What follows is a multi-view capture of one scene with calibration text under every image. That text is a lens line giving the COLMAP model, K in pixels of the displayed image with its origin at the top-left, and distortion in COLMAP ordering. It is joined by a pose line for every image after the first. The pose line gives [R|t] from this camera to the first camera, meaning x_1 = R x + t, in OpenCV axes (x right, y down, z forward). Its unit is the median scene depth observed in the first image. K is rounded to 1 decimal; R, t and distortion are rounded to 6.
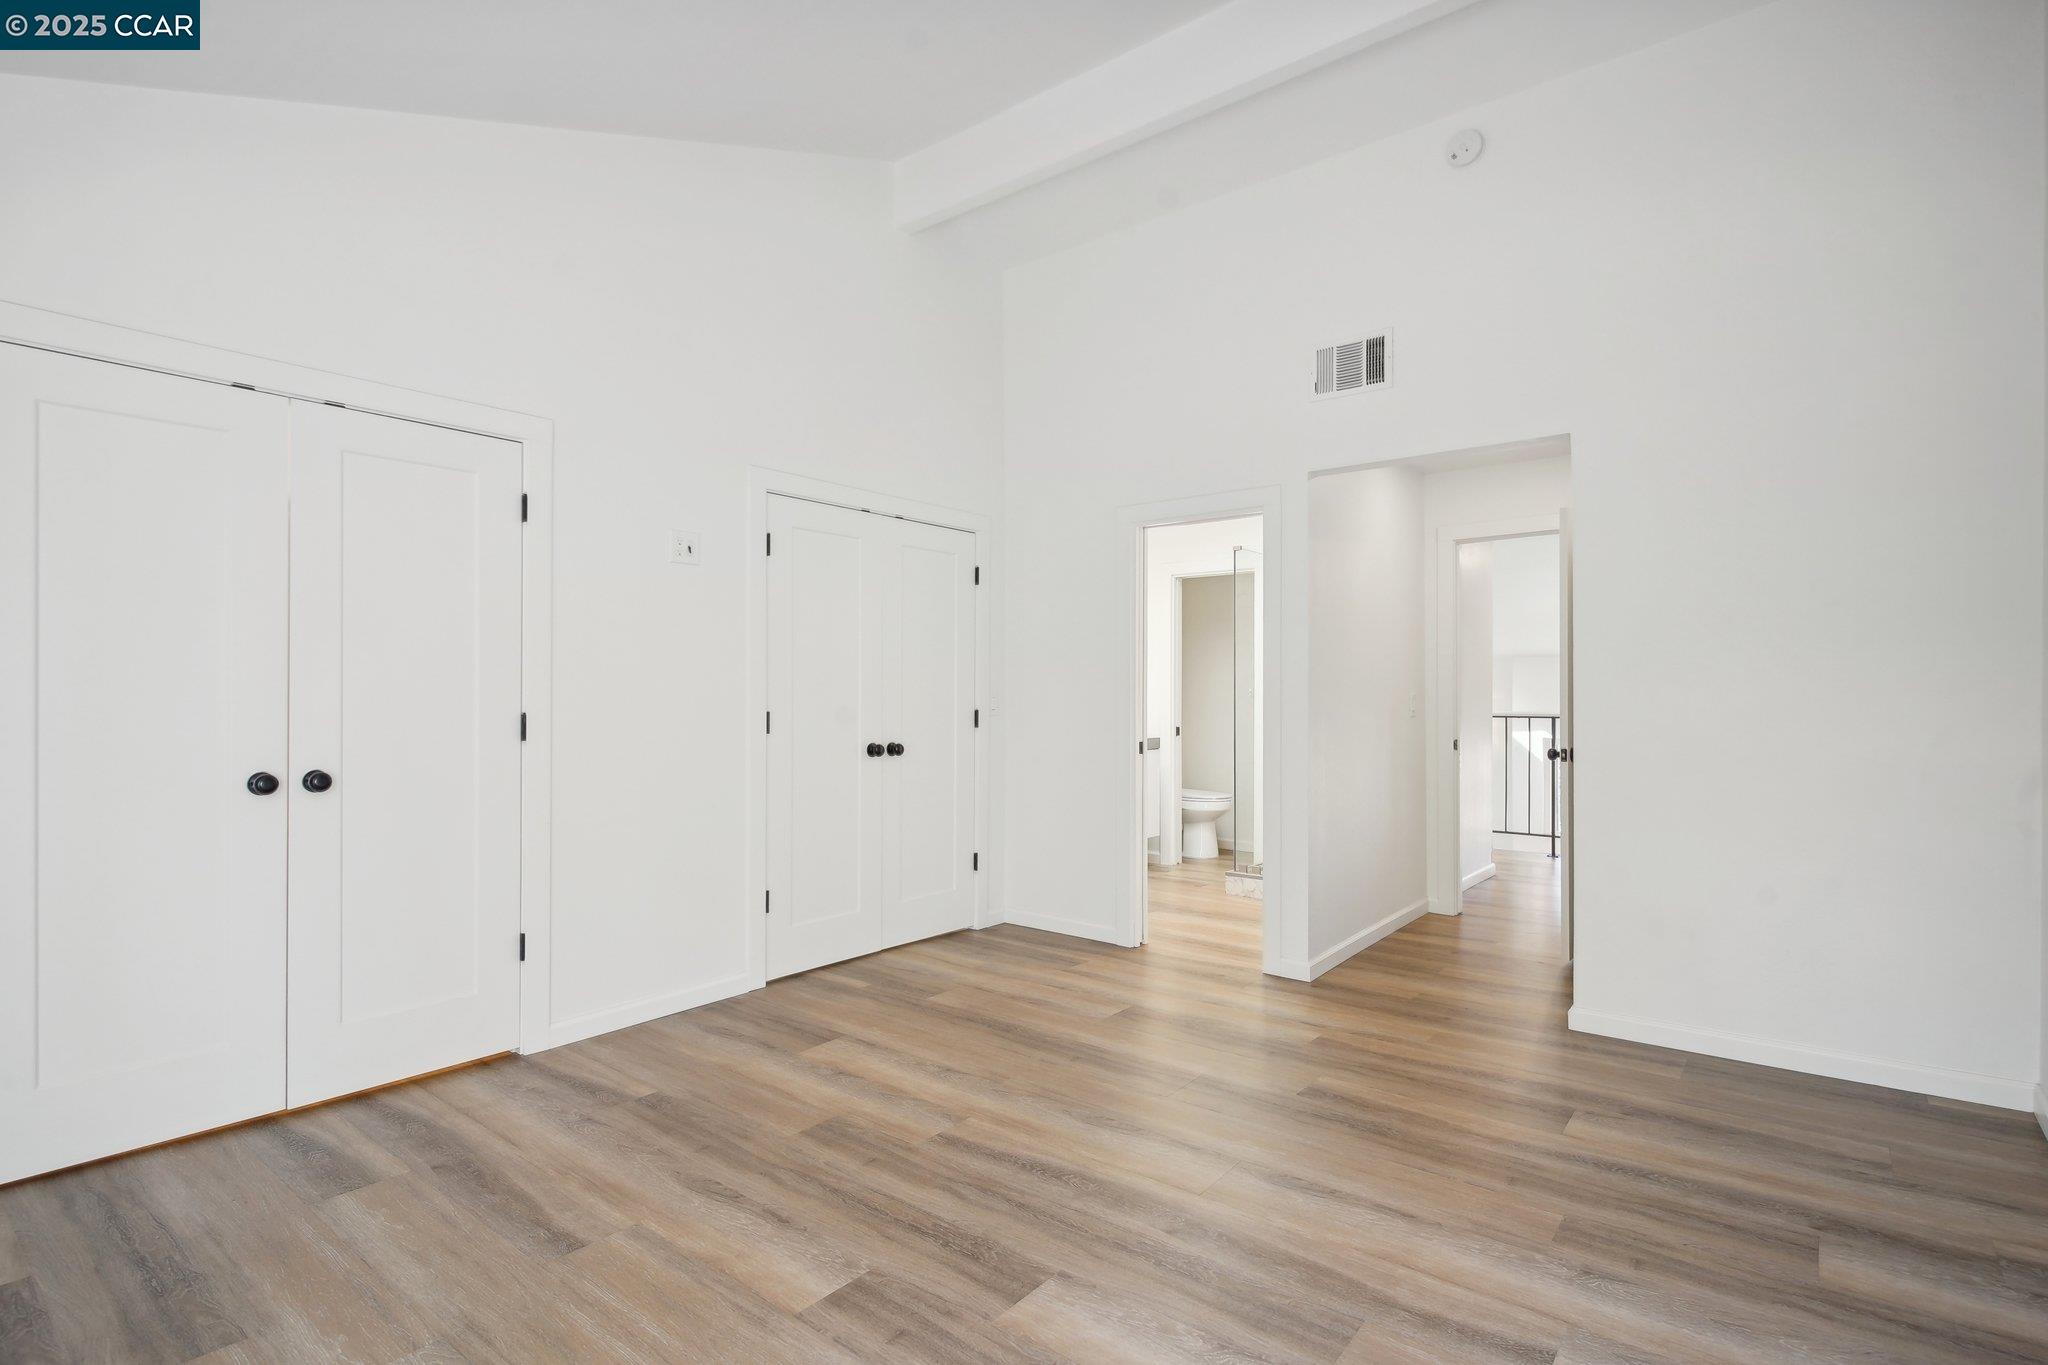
lens RADIAL K [[992.9, 0, 1012.4], [0, 992.9, 684.0], [0, 0, 1]] dist [0.011308, -0.003367]
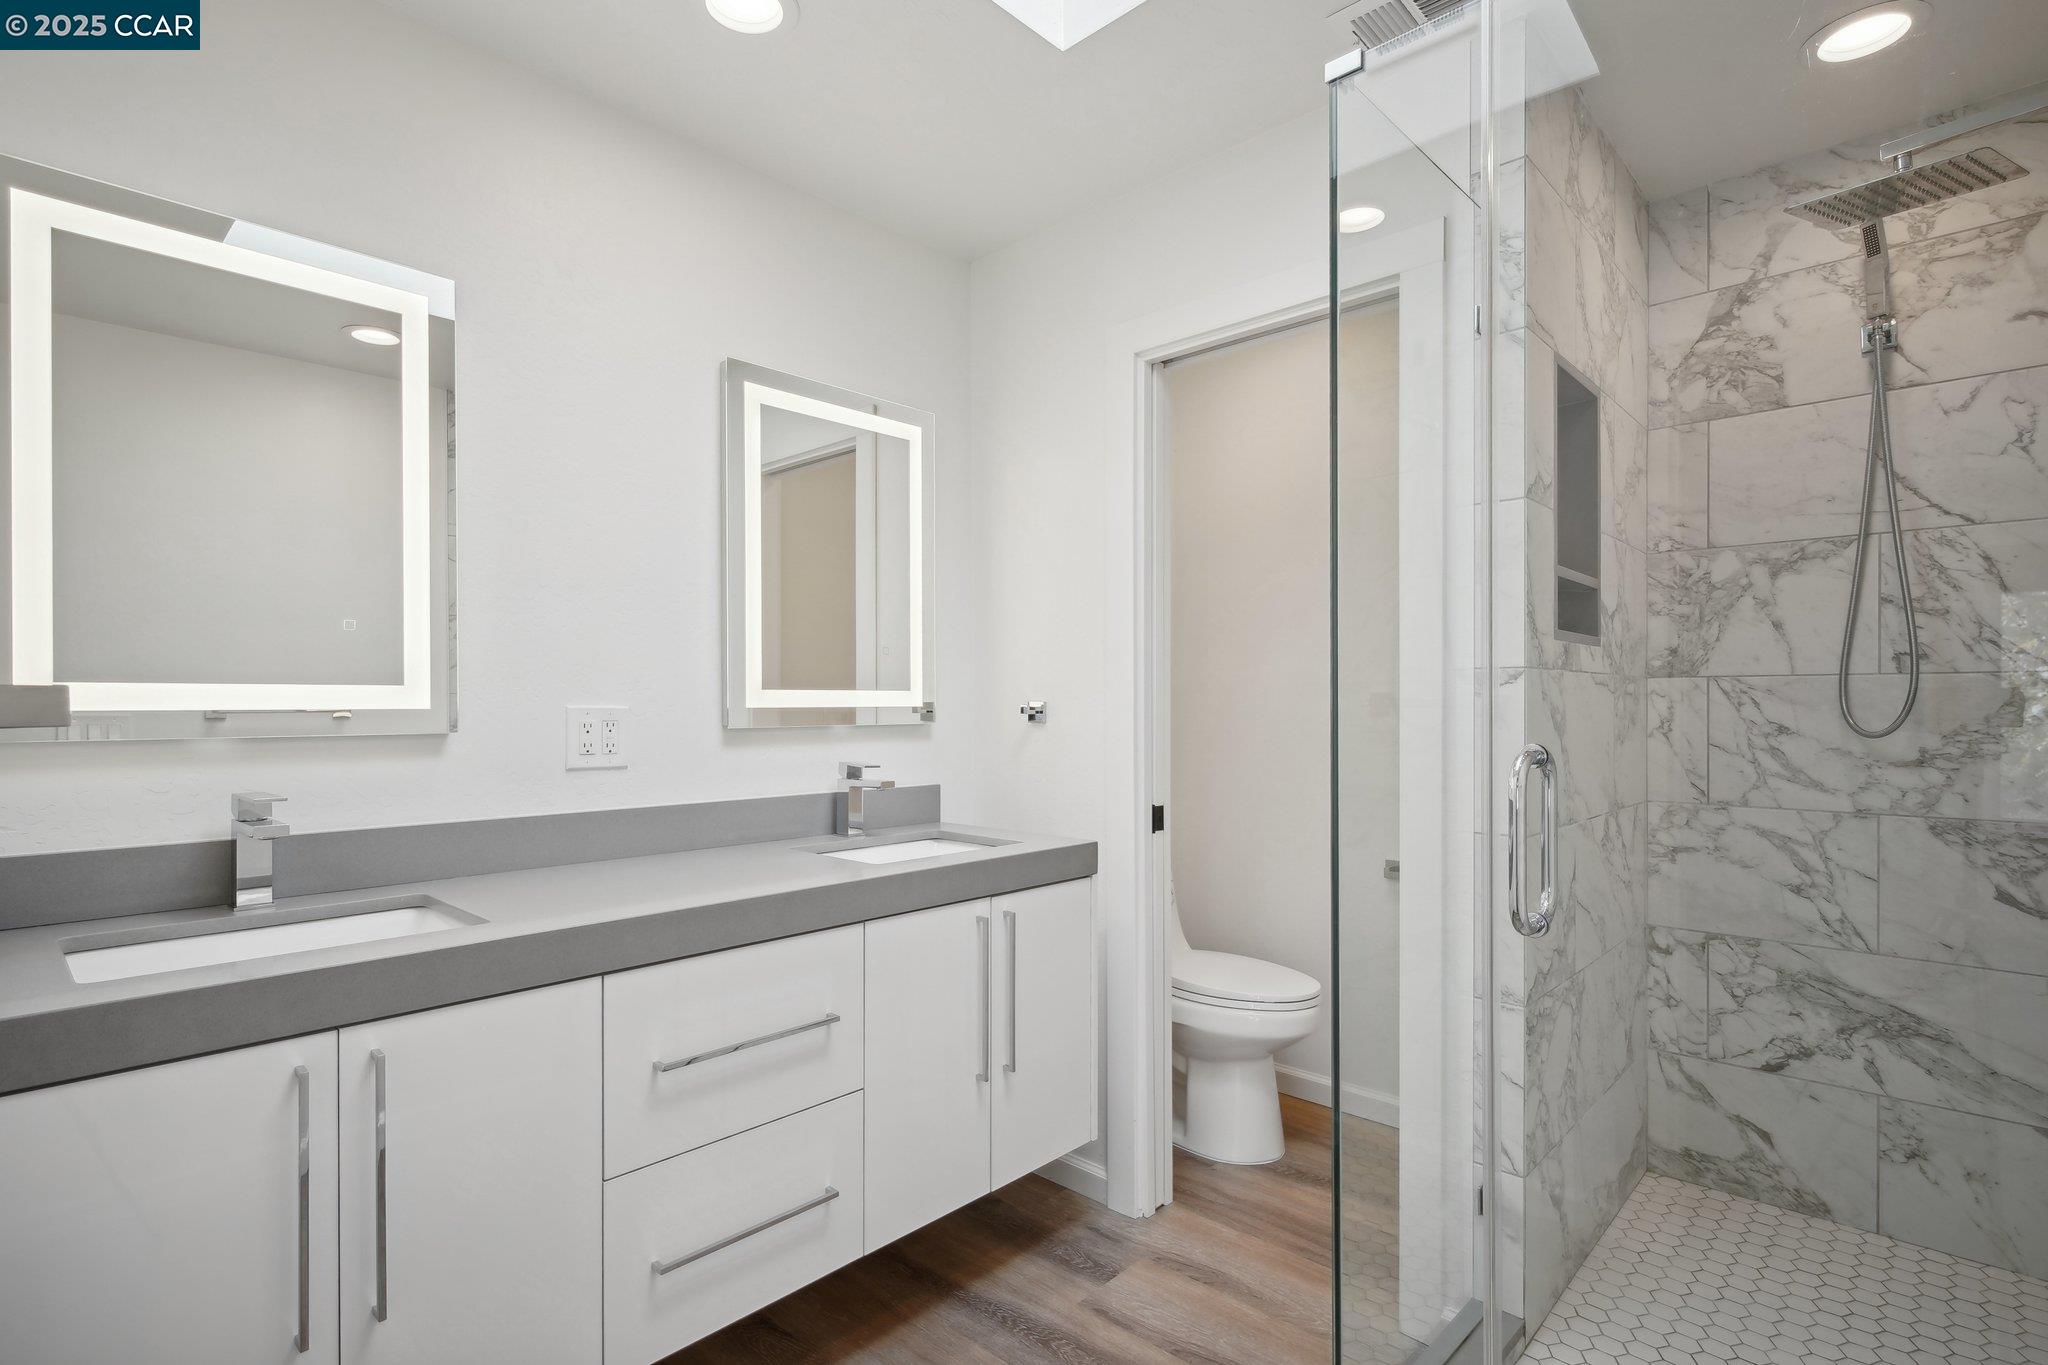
lens RADIAL K [[992.9, 0, 1023.3], [0, 992.9, 713.0], [0, 0, 1]] dist [0.011308, -0.003367]
pose [[0.997252, -0.004098, -0.073971, 0.334776], [0.005646, 0.999769, 0.020734, 0.009662], [0.073869, -0.021095, 0.997045, 1.511521]]
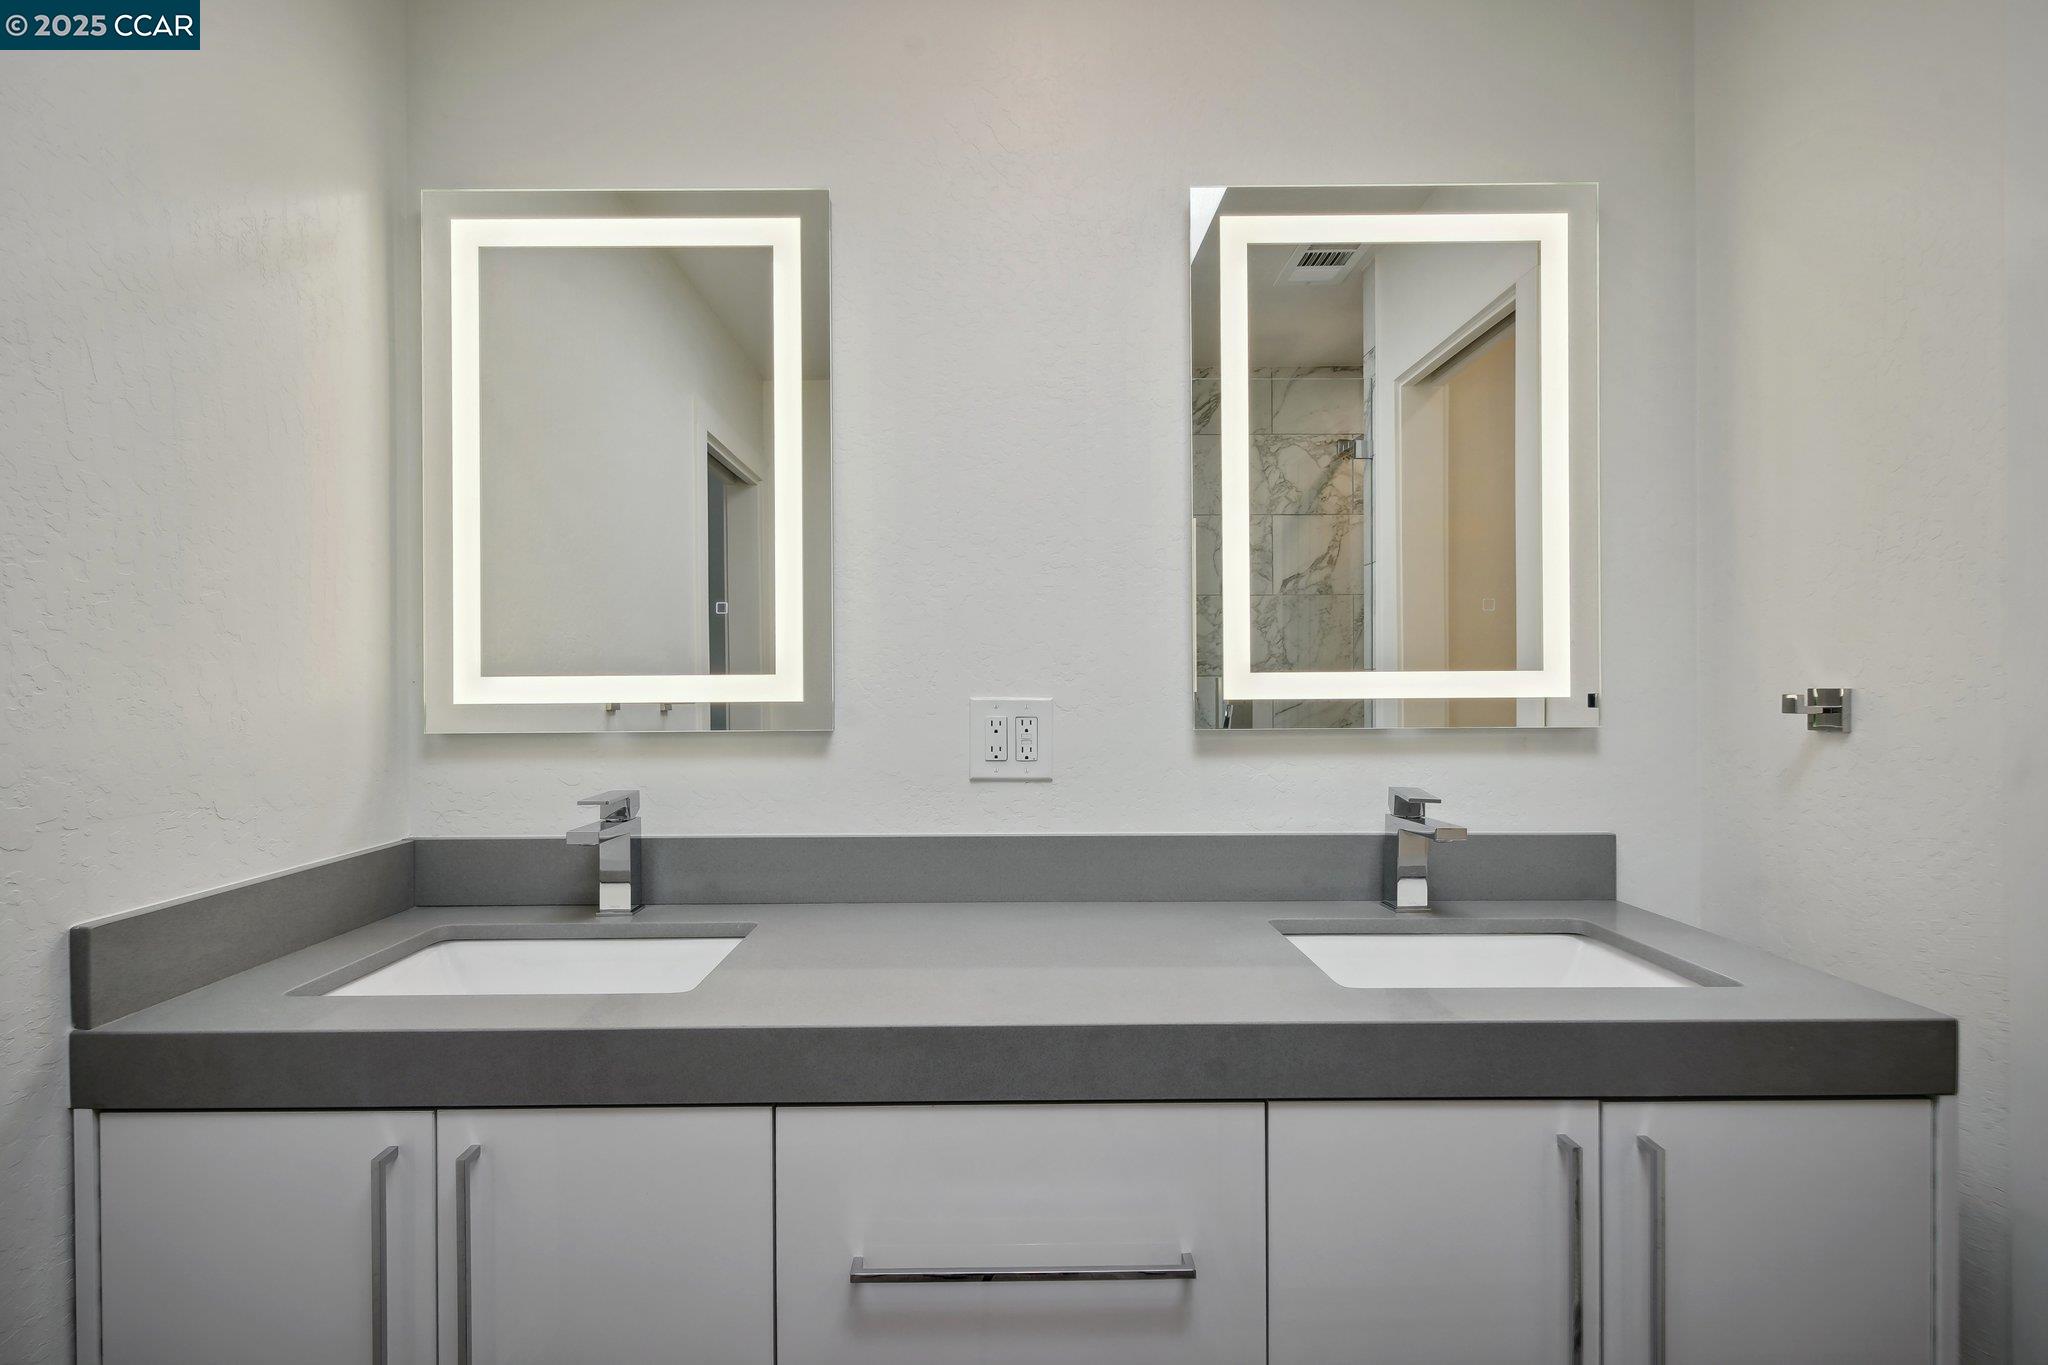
lens RADIAL K [[992.9, 0, 1019.8], [0, 992.9, 685.2], [0, 0, 1]] dist [0.011308, -0.003367]
pose [[0.632185, -0.009819, -0.774755, 0.392255], [0.015384, 0.999882, -0.000119, 0.010829], [0.774665, -0.011844, 0.632261, 1.817921]]
